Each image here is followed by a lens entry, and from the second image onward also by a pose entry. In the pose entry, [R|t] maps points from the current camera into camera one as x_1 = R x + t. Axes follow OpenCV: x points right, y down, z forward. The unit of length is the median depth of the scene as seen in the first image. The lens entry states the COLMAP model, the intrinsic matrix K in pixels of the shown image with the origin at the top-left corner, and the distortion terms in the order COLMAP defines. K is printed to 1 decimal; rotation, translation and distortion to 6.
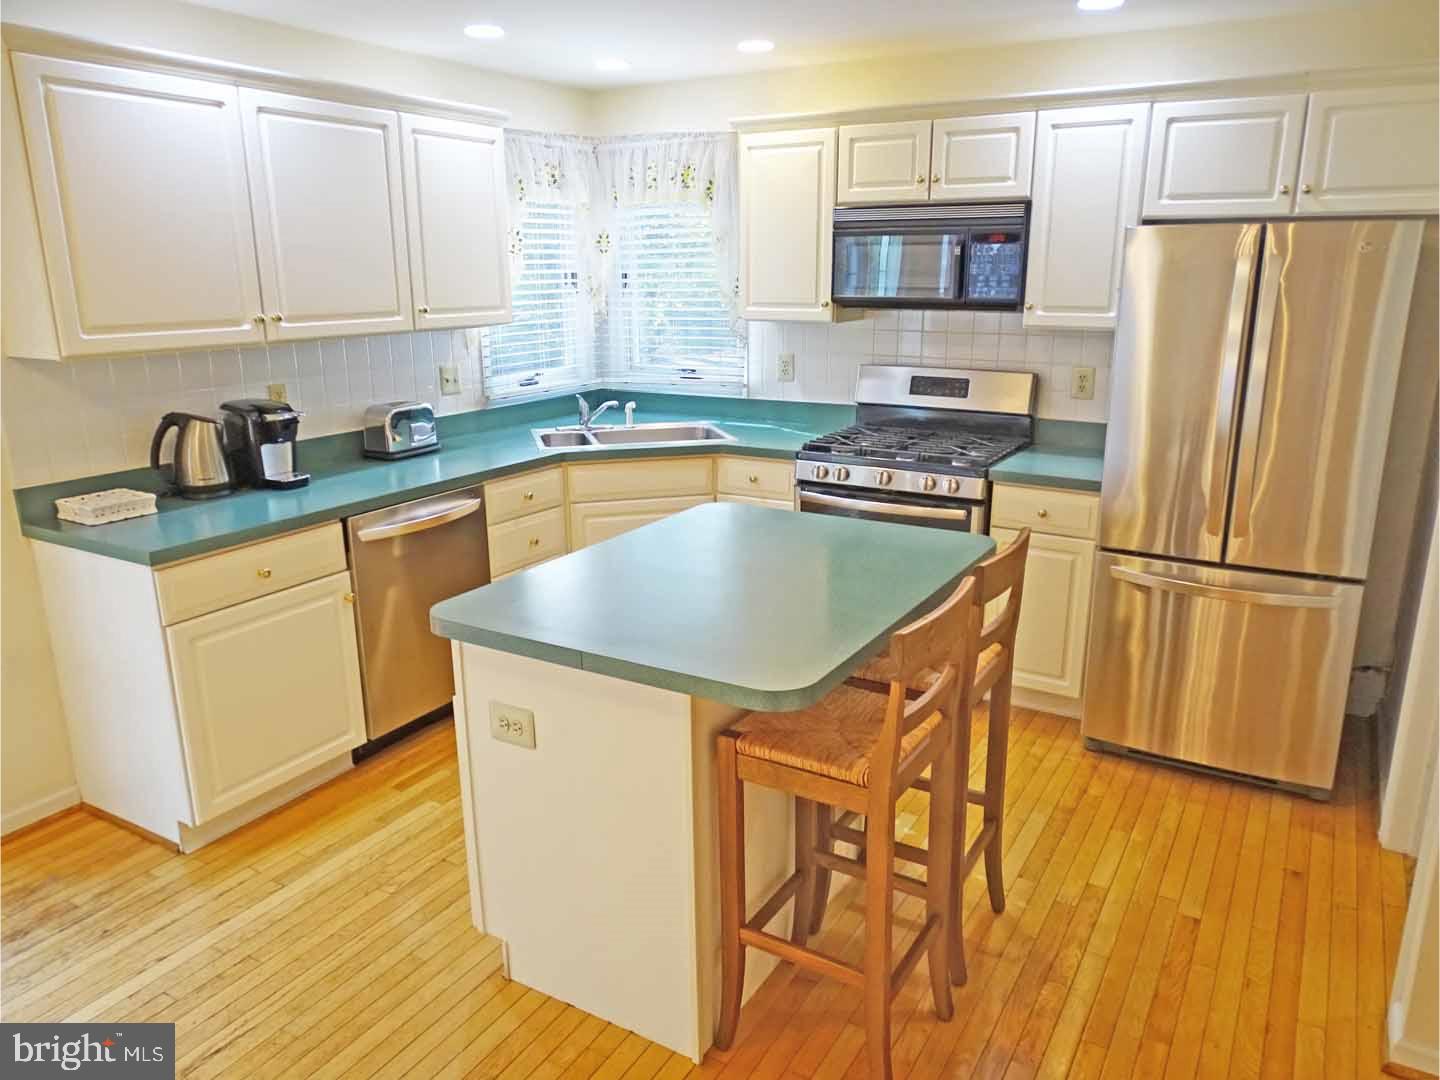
lens RADIAL K [[1033.0, 0, 720.0], [0, 1033.0, 540.0], [0, 0, 1]] dist [0.006734, 0.005515]
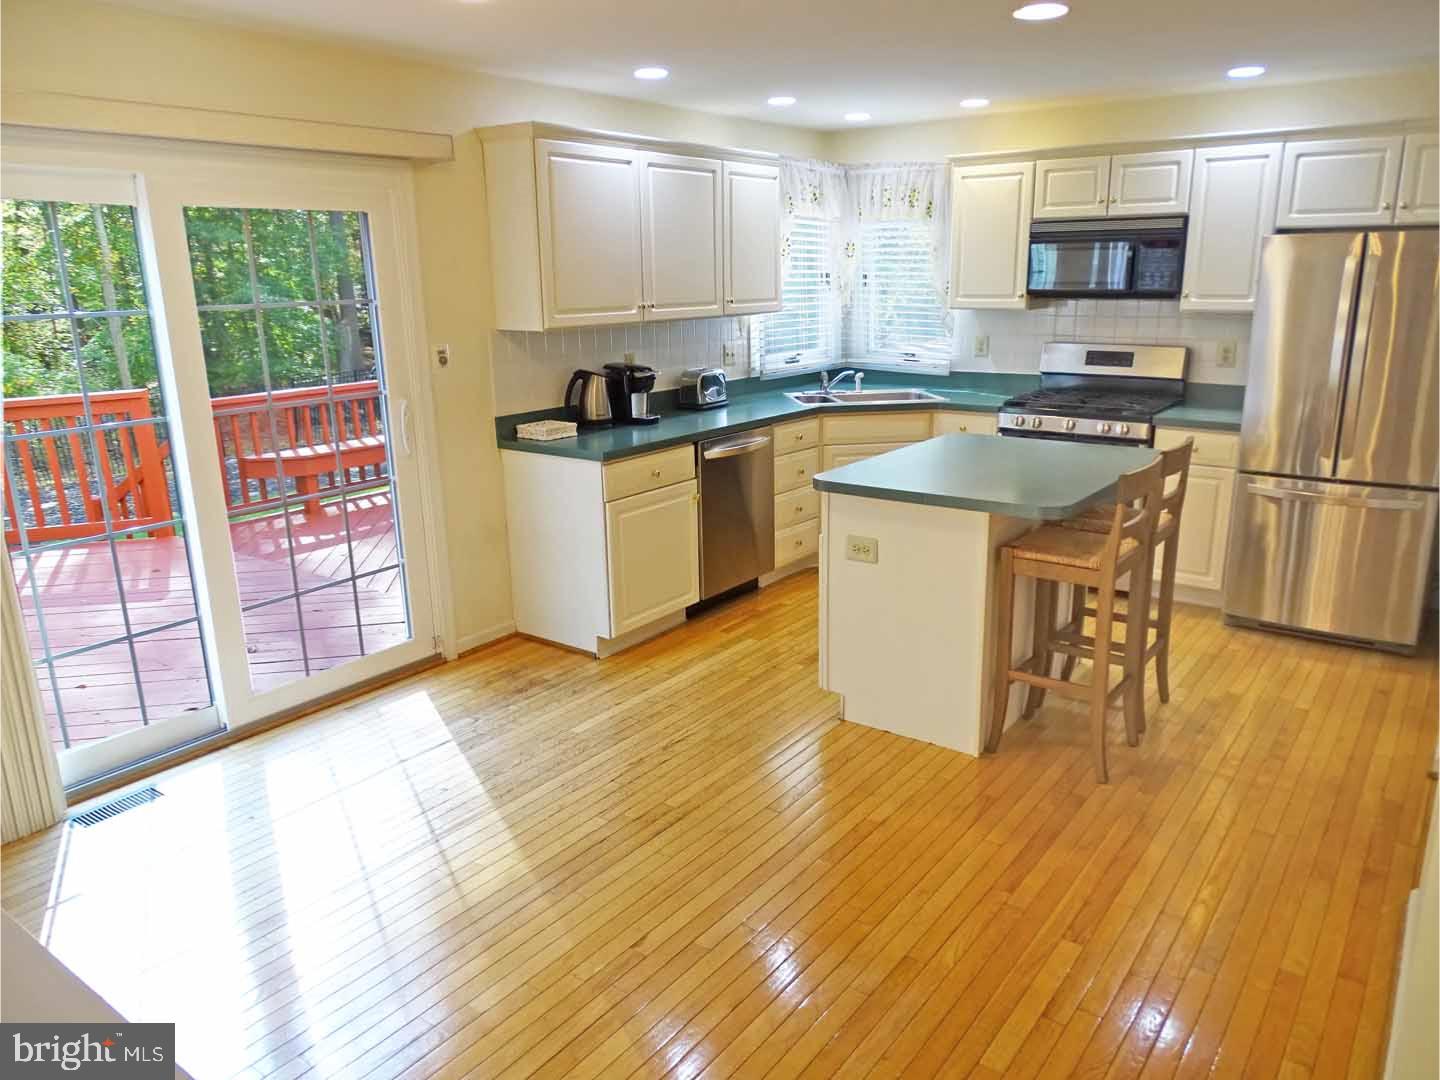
lens RADIAL K [[1019.3, 0, 717.2], [0, 1019.3, 537.5], [0, 0, 1]] dist [-0.004920, -0.001061]
pose [[0.993567, 0.018875, -0.111661, -0.154087], [-0.019450, 0.999803, -0.004058, 0.107423], [0.111562, 0.006204, 0.993738, -0.381434]]
